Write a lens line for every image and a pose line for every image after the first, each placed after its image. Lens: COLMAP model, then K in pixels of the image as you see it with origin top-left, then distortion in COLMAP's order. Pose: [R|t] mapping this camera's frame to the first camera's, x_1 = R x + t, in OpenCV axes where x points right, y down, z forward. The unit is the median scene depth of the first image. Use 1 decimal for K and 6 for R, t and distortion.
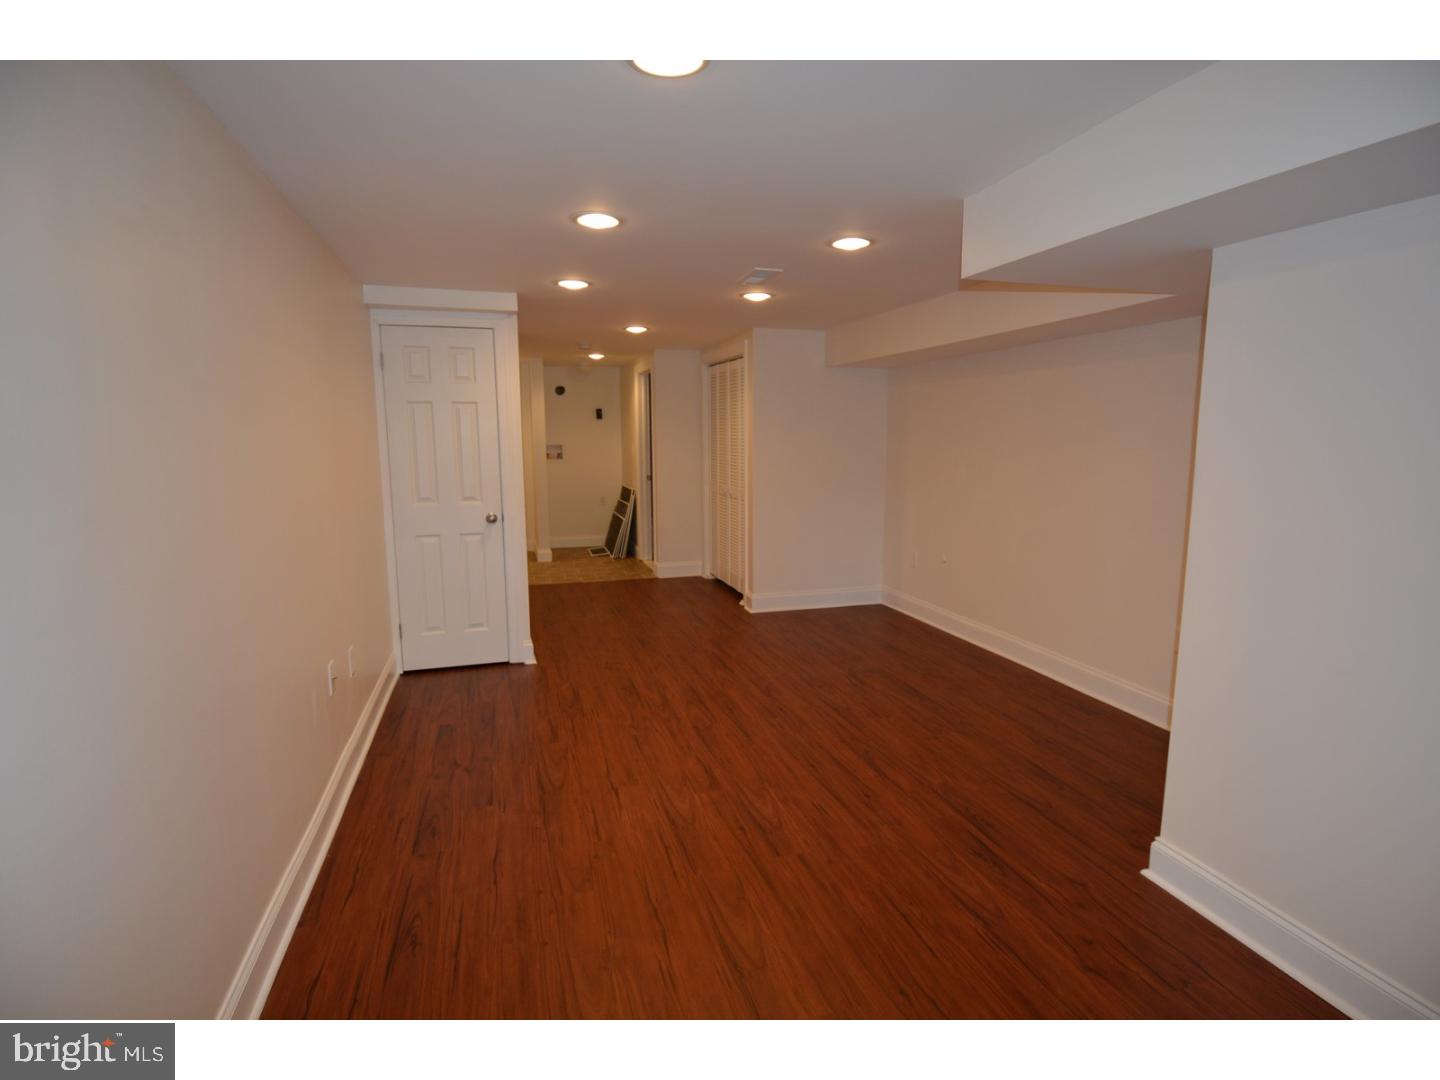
lens RADIAL K [[761.7, 0, 720.0], [0, 761.7, 540.0], [0, 0, 1]] dist [0.019055, -0.034143]
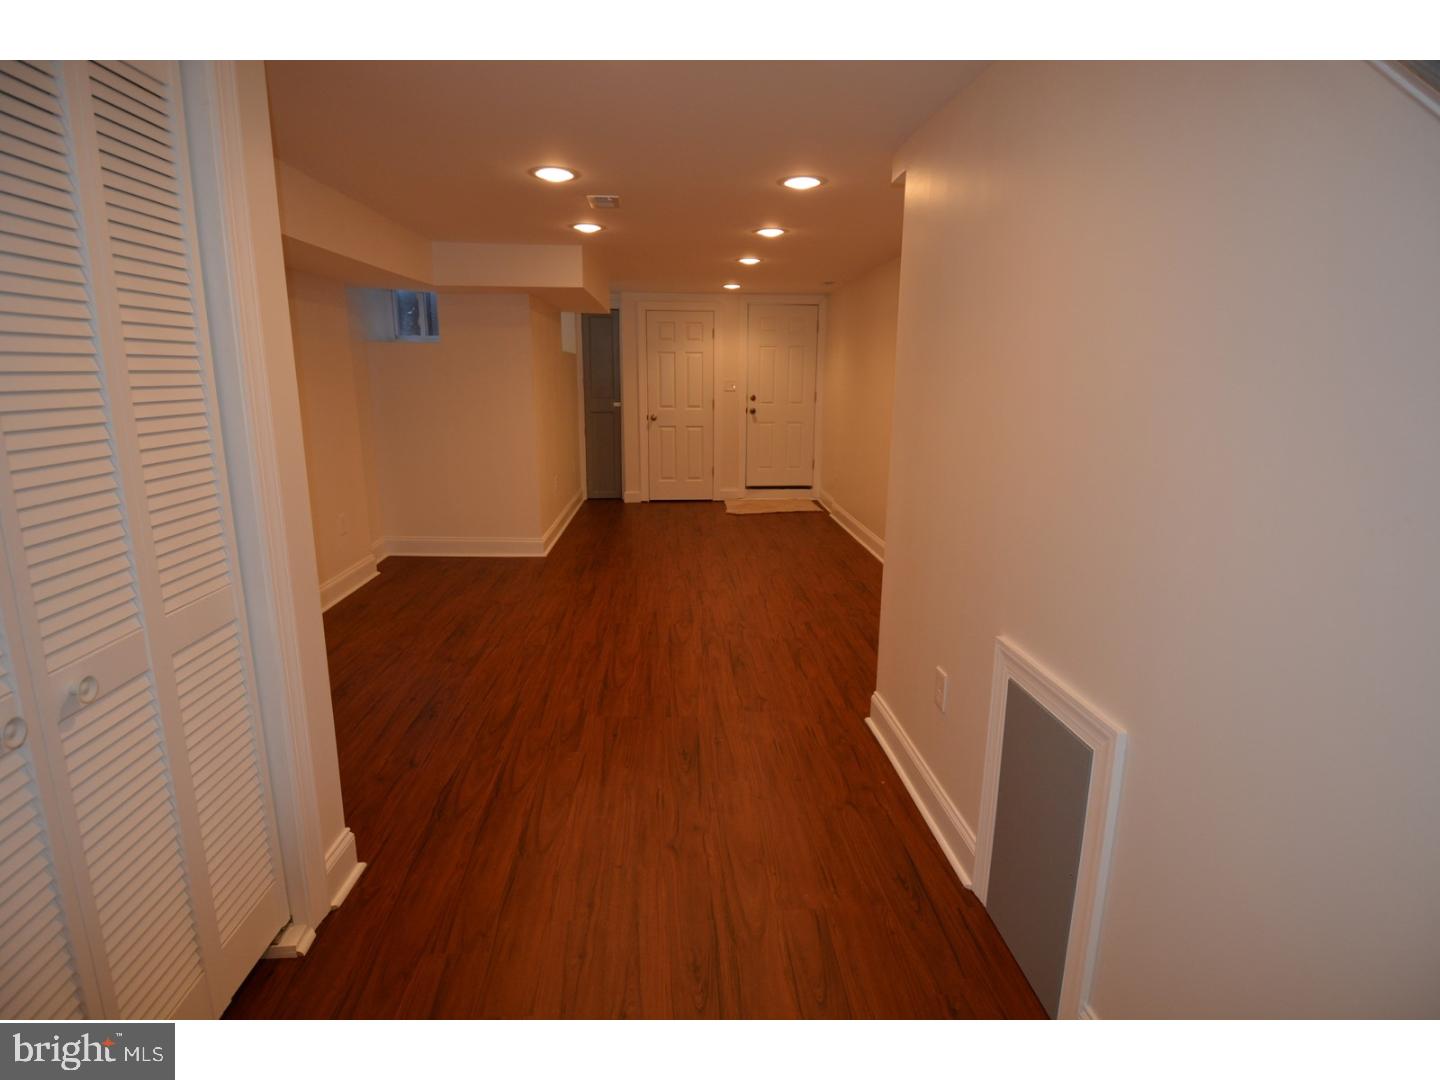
lens RADIAL K [[761.7, 0, 720.0], [0, 761.7, 540.0], [0, 0, 1]] dist [0.019055, -0.034143]
pose [[-0.976374, -0.052895, 0.209511, -0.294403], [0.023627, 0.937630, 0.346831, -0.262841], [-0.214790, 0.343587, -0.914228, 1.882491]]
